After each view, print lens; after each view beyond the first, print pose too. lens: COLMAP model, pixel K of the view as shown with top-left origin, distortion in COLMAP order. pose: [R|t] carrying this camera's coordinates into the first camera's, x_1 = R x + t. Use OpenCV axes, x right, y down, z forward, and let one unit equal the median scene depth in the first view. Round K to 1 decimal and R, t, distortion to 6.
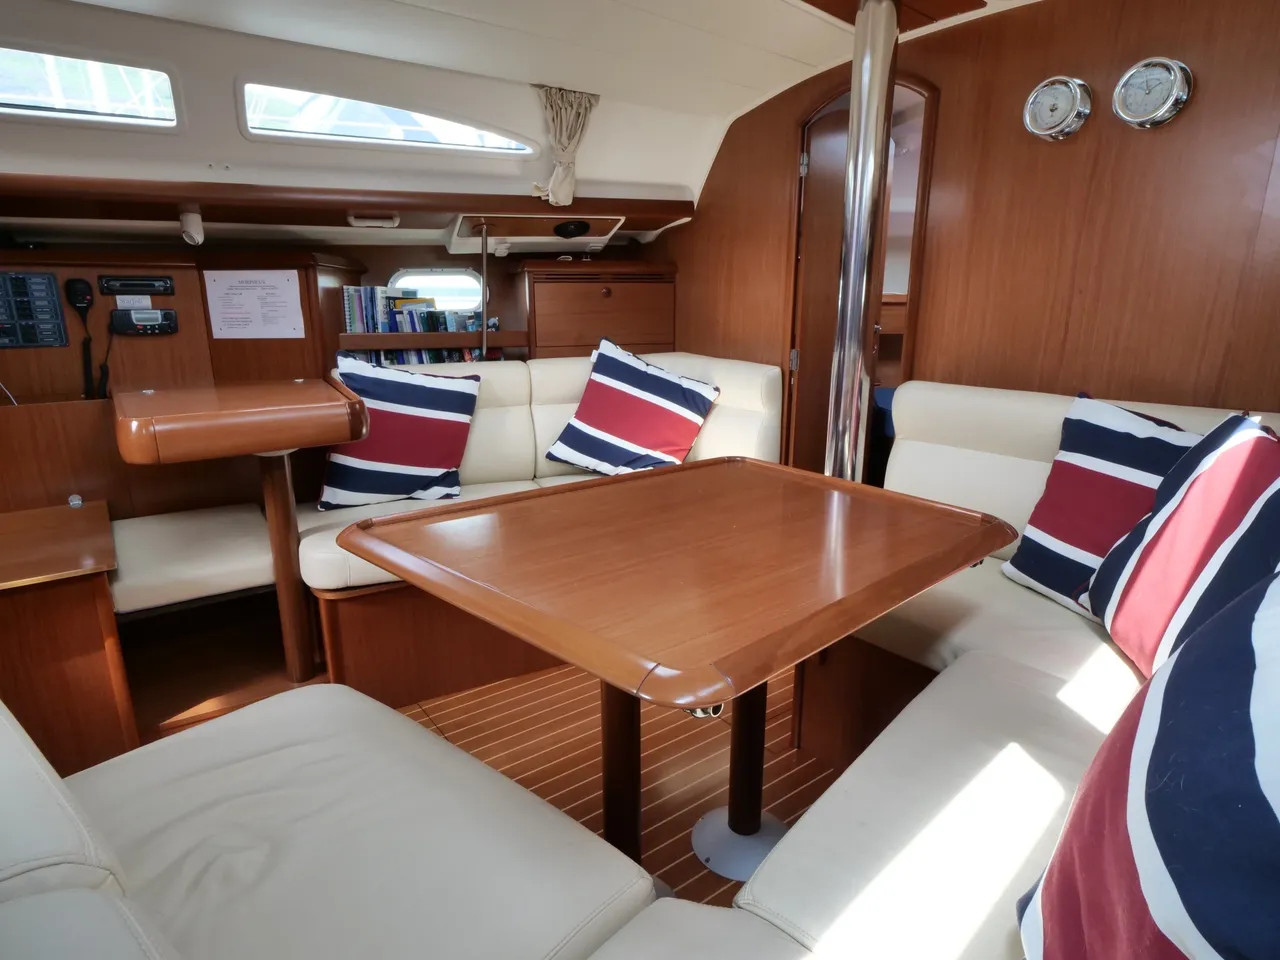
lens RADIAL K [[745.2, 0, 640.0], [0, 745.2, 480.0], [0, 0, 1]] dist [-0.007556, -0.002701]
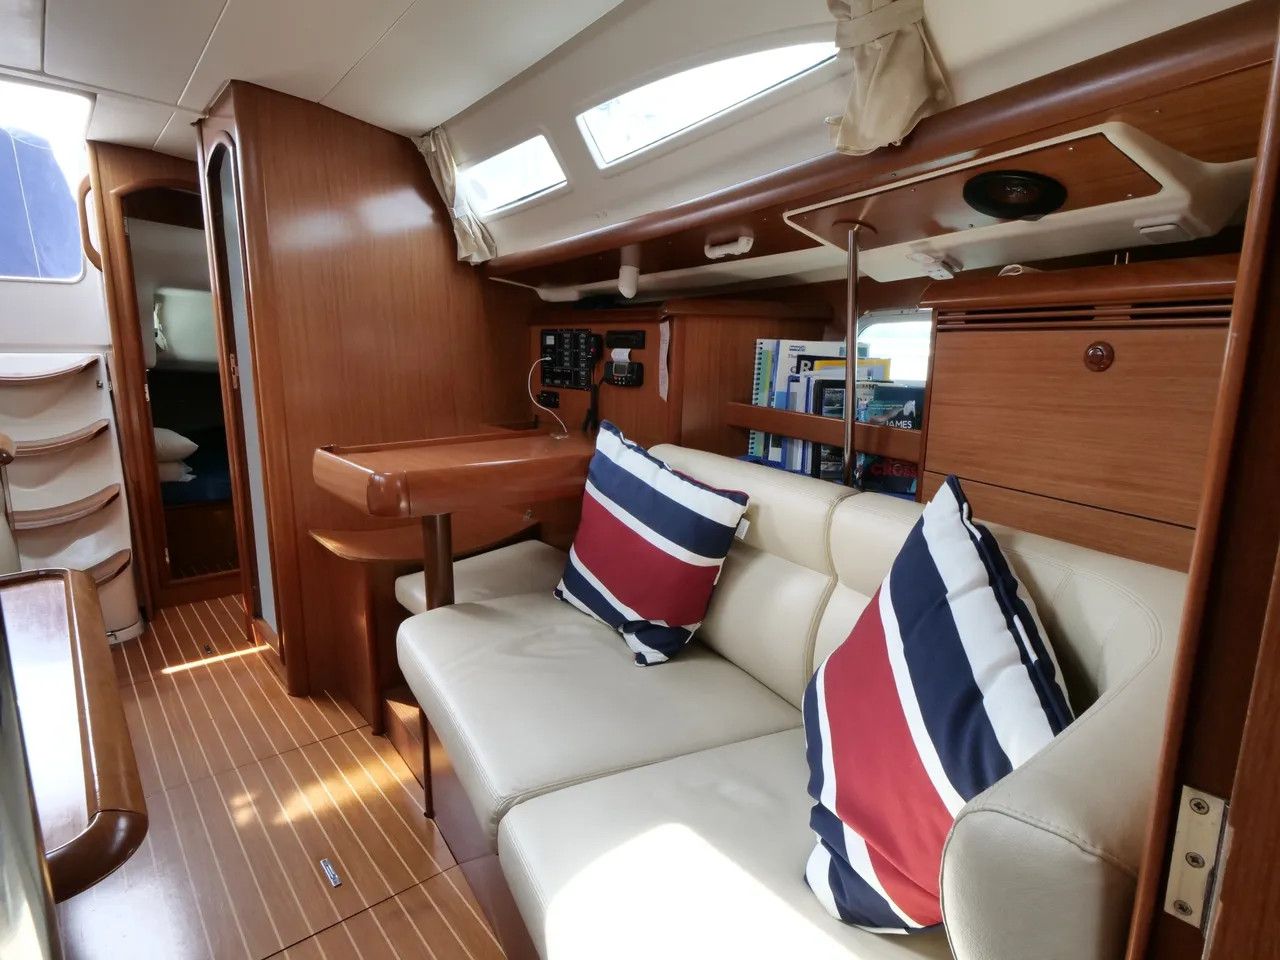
lens RADIAL K [[745.2, 0, 640.0], [0, 745.2, 480.0], [0, 0, 1]] dist [-0.007556, -0.002701]
pose [[0.011872, 0.182192, -0.983191, 0.339593], [-0.248074, 0.953057, 0.173613, -0.230269], [0.968668, 0.241843, 0.056512, 0.889378]]
